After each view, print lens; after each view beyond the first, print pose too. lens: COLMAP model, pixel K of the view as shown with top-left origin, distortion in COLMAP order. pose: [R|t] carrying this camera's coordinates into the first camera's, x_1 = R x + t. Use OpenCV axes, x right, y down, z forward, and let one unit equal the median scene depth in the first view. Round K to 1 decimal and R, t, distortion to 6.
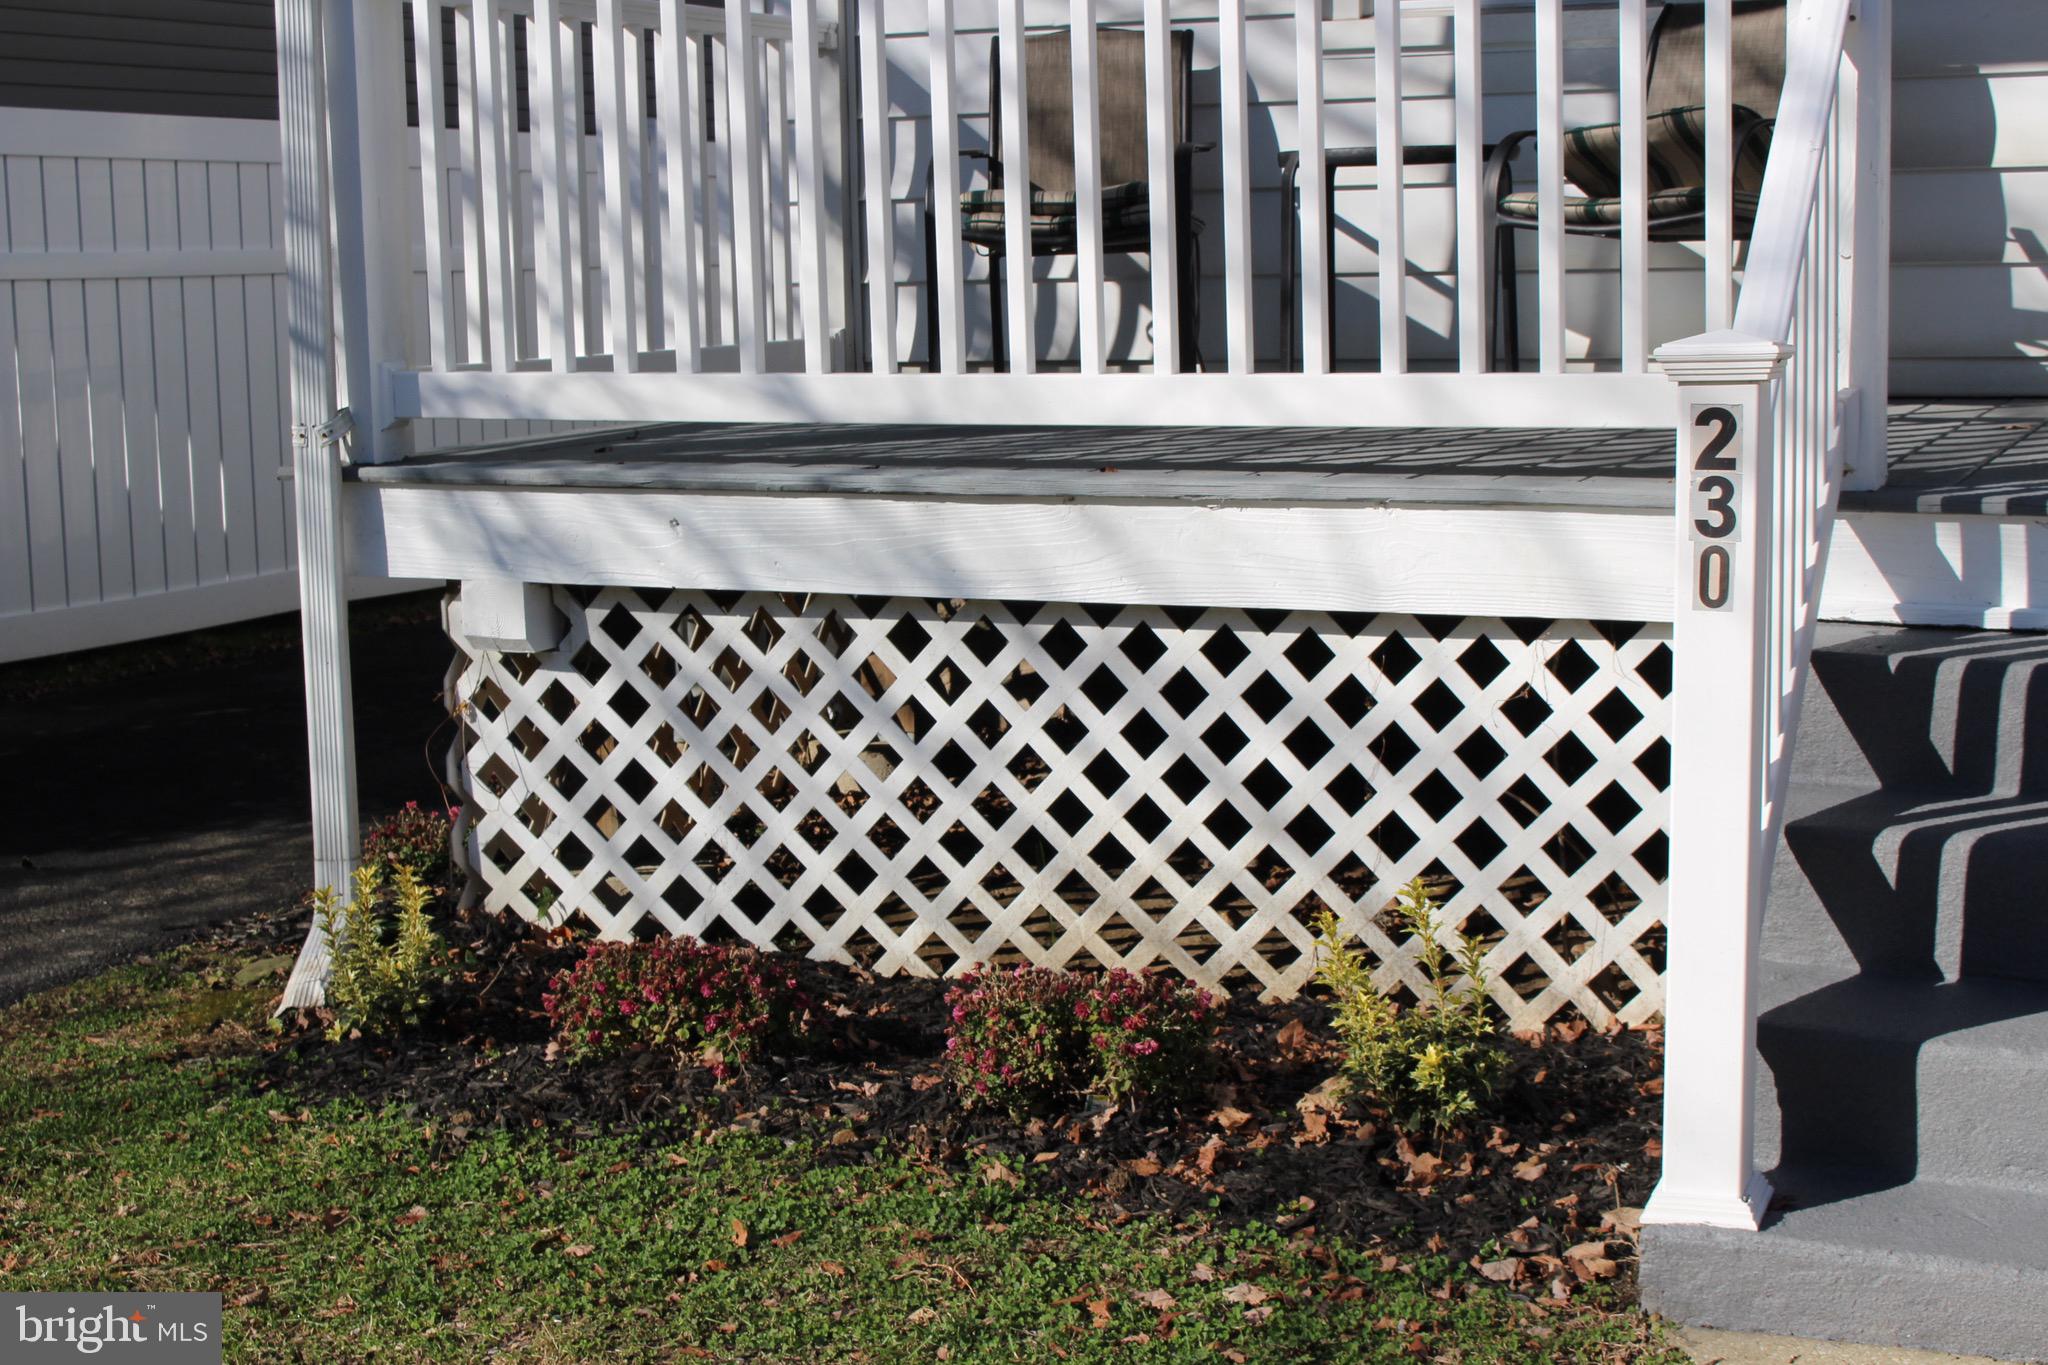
lens RADIAL K [[3077.7, 0, 1024.0], [0, 3077.7, 682.5], [0, 0, 1]] dist [-0.008707, -0.006197]
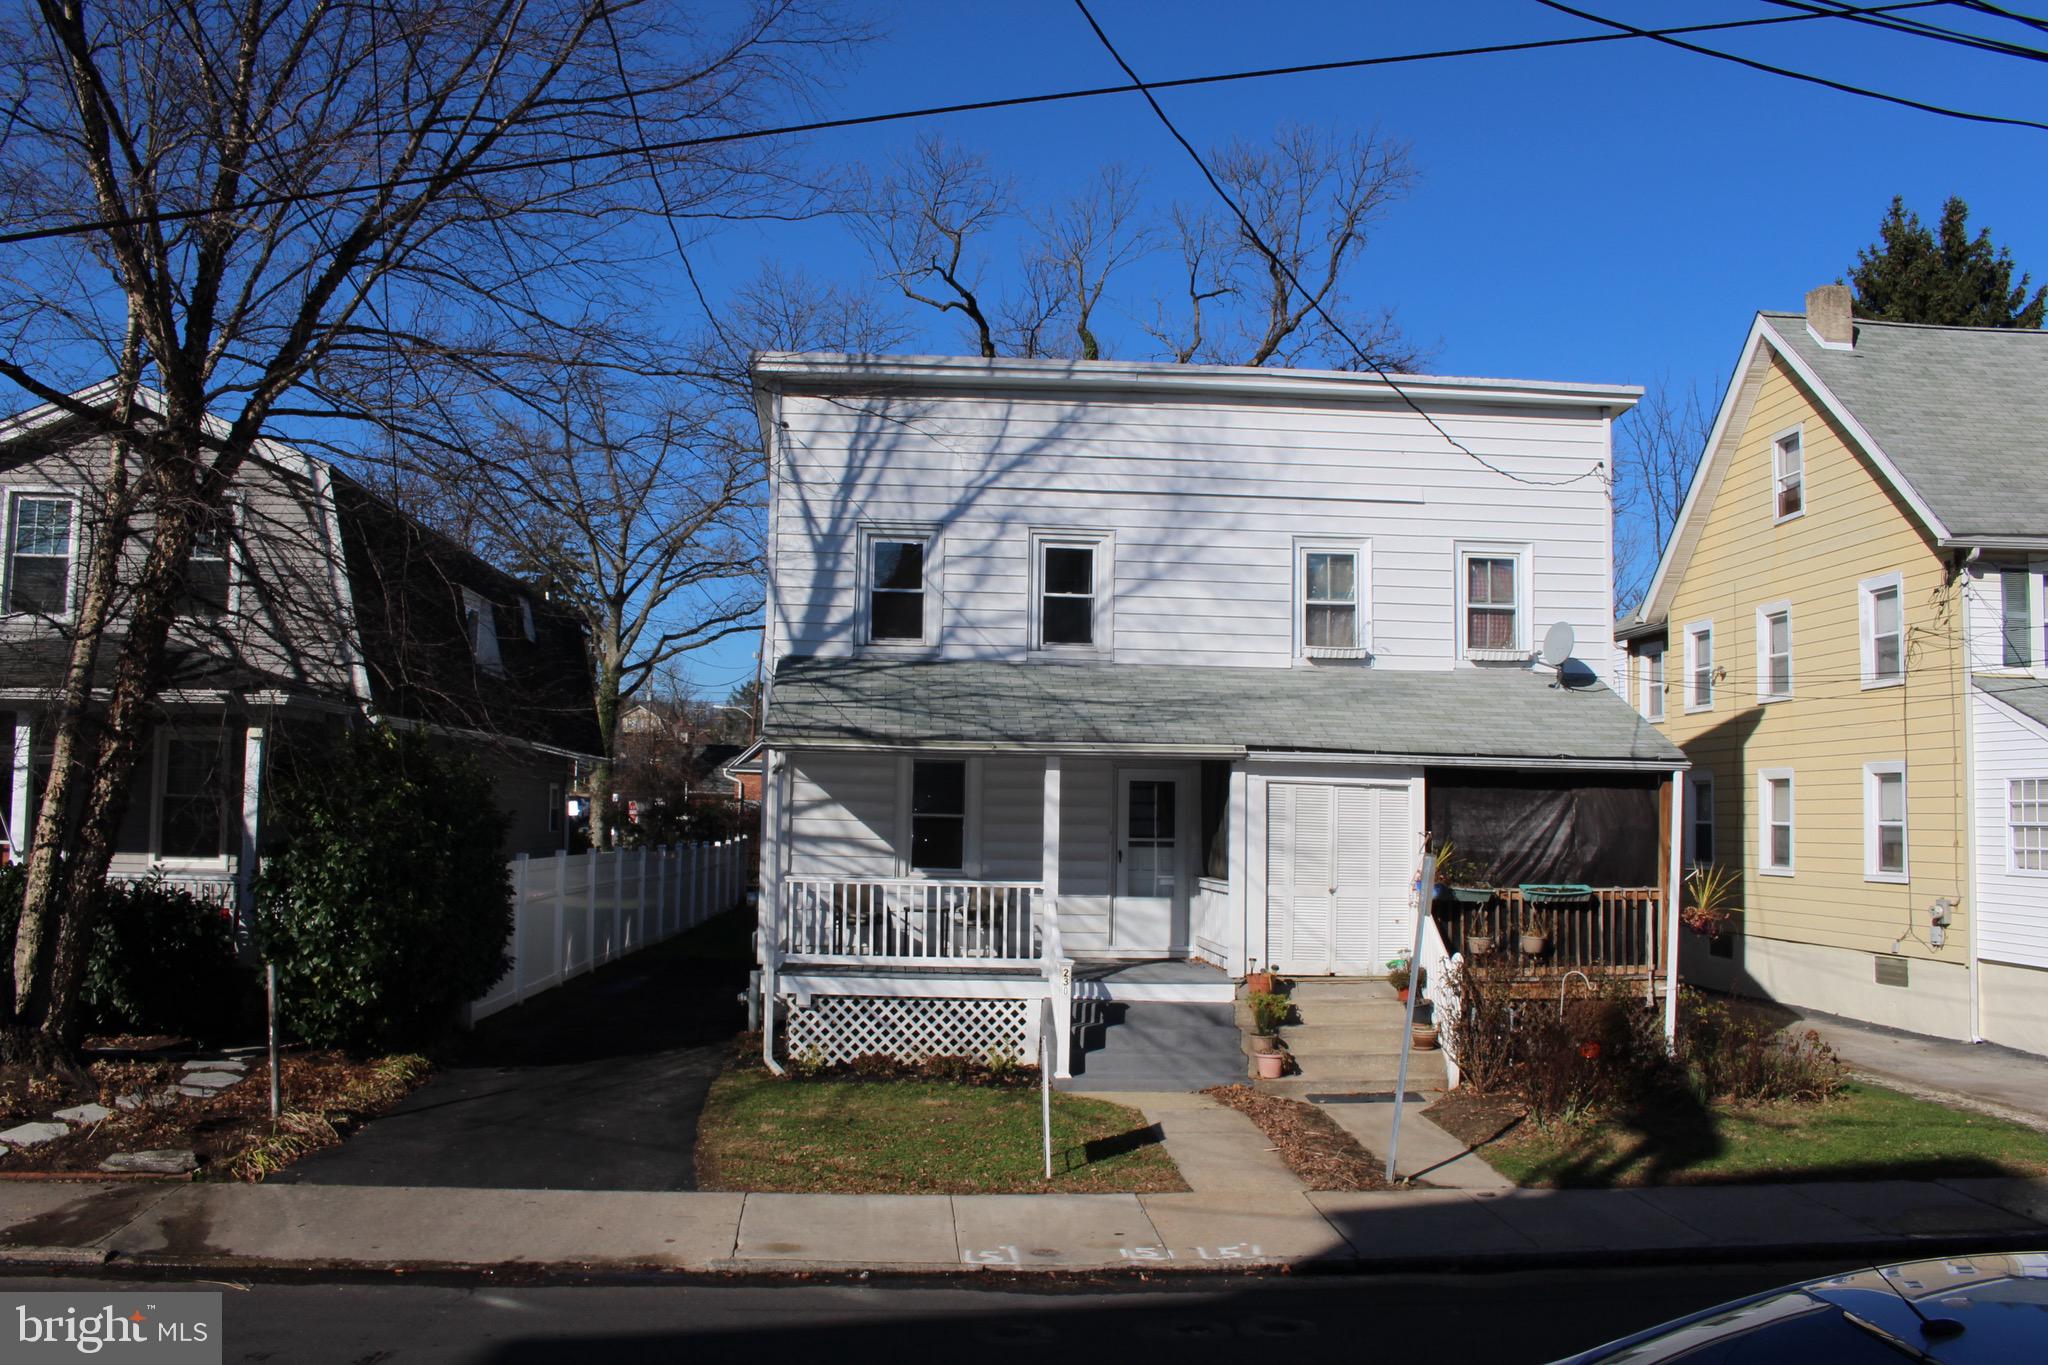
lens RADIAL K [[1746.2, 0, 994.6], [0, 1746.2, 681.7], [0, 0, 1]] dist [-0.177100, 0.183903]
pose [[0.889647, 0.073231, 0.450739, -1.343150], [0.025876, 0.977387, -0.209868, 0.081589], [-0.455915, 0.198372, 0.867635, -1.964382]]
